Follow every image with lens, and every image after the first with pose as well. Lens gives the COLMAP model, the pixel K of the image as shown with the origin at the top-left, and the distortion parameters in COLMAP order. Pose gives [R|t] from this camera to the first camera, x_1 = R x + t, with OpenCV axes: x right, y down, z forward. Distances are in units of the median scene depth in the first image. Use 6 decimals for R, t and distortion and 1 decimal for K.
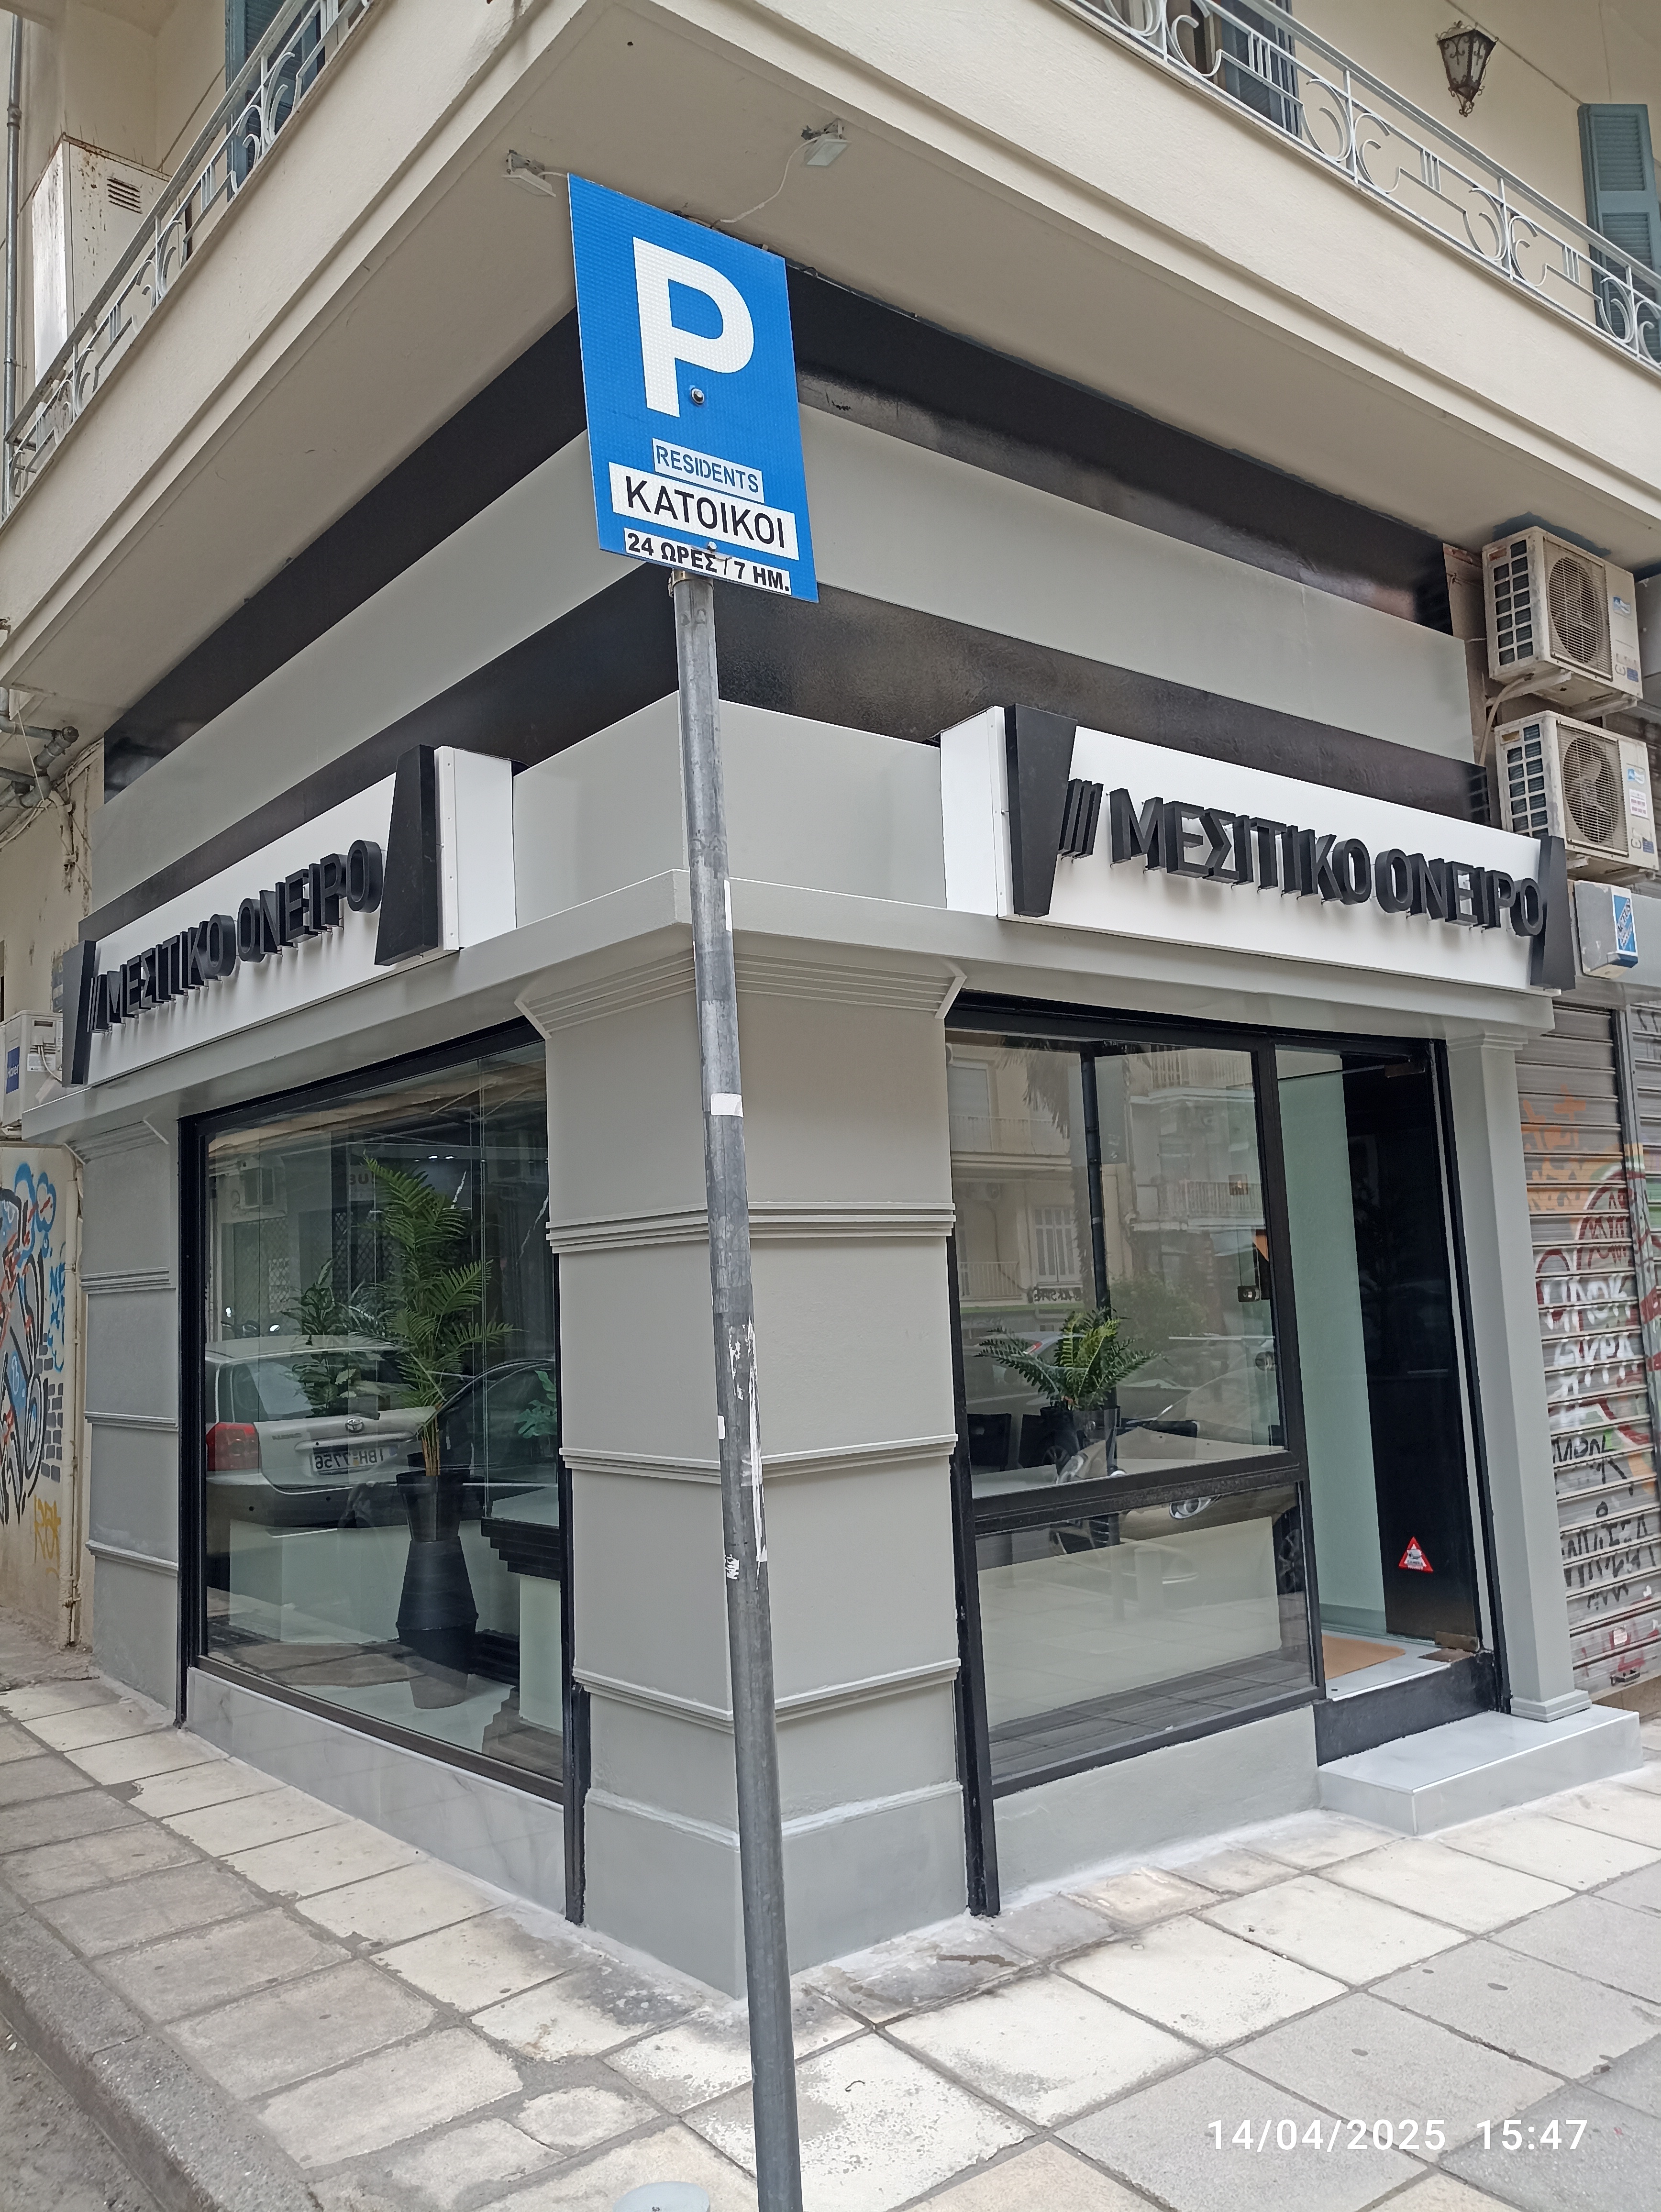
lens RADIAL K [[1651.0, 0, 830.5], [0, 1651.0, 1106.0], [0, 0, 1]] dist [0.026599, 0.000606]
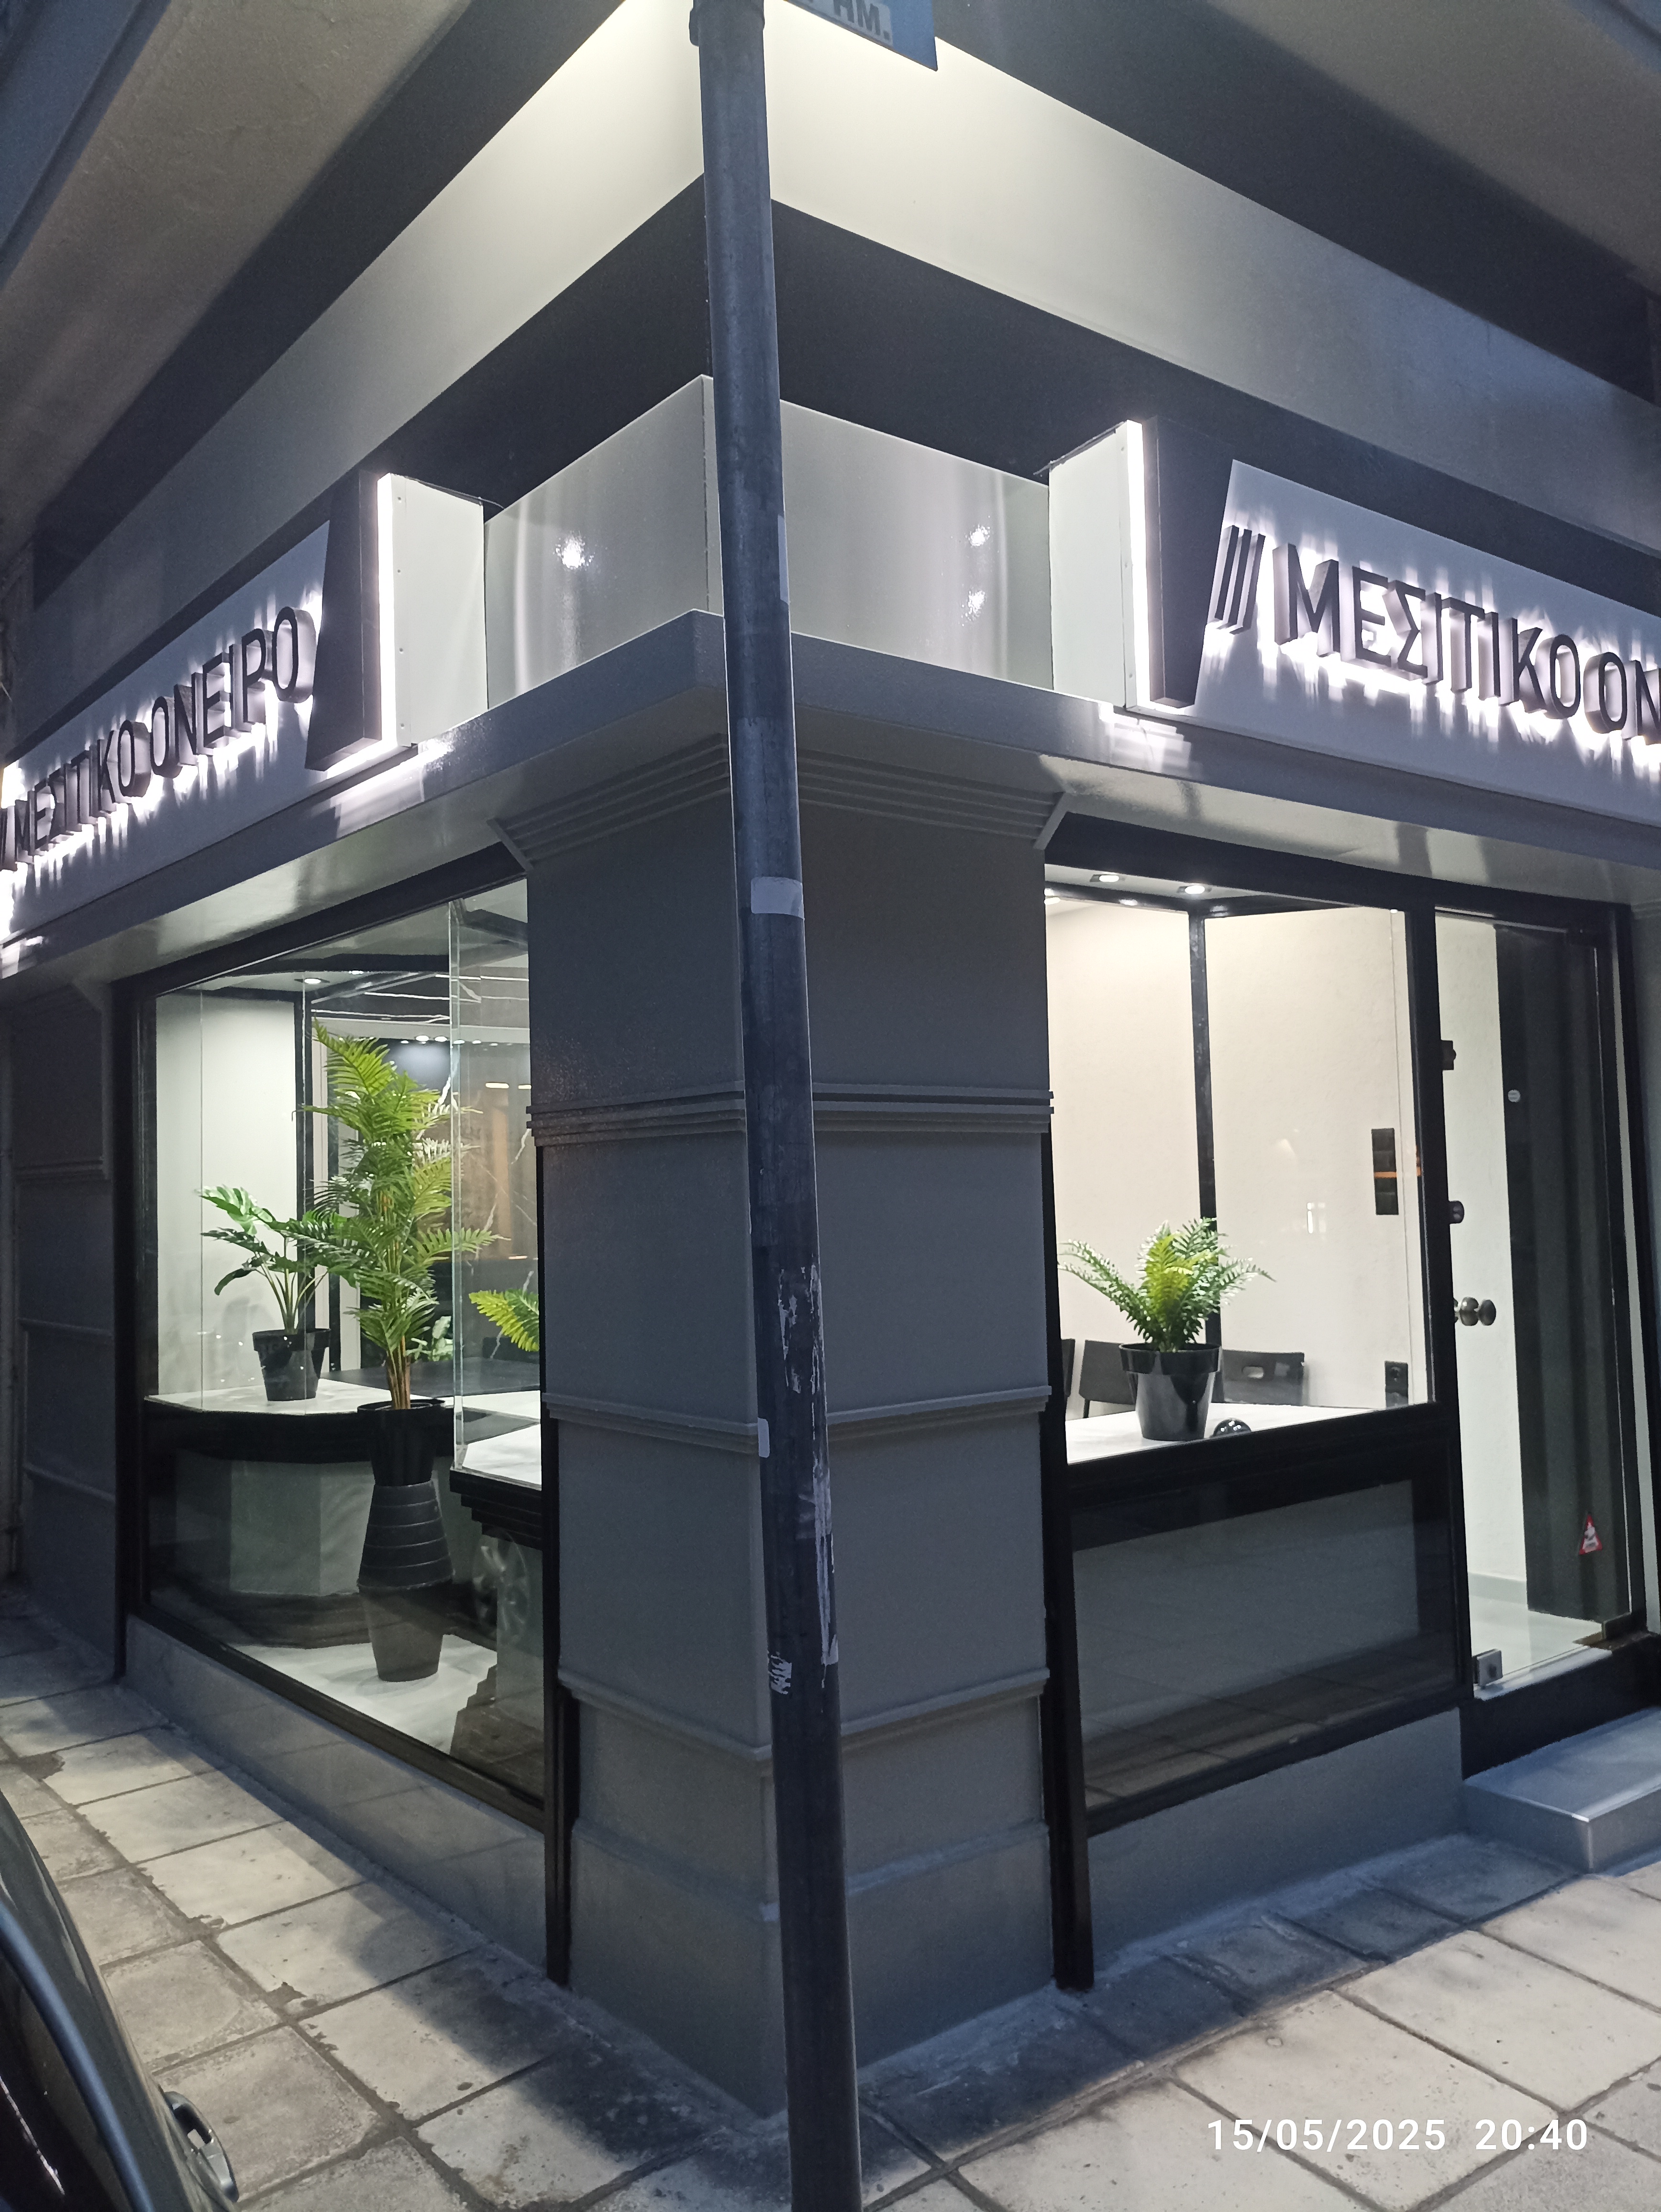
lens RADIAL K [[1651.0, 0, 830.5], [0, 1651.0, 1106.0], [0, 0, 1]] dist [0.026599, 0.000606]
pose [[0.999829, 0.015098, -0.010677, -0.020916], [-0.014425, 0.998059, 0.060578, 0.021341], [0.011571, -0.060413, 0.998106, 0.229870]]
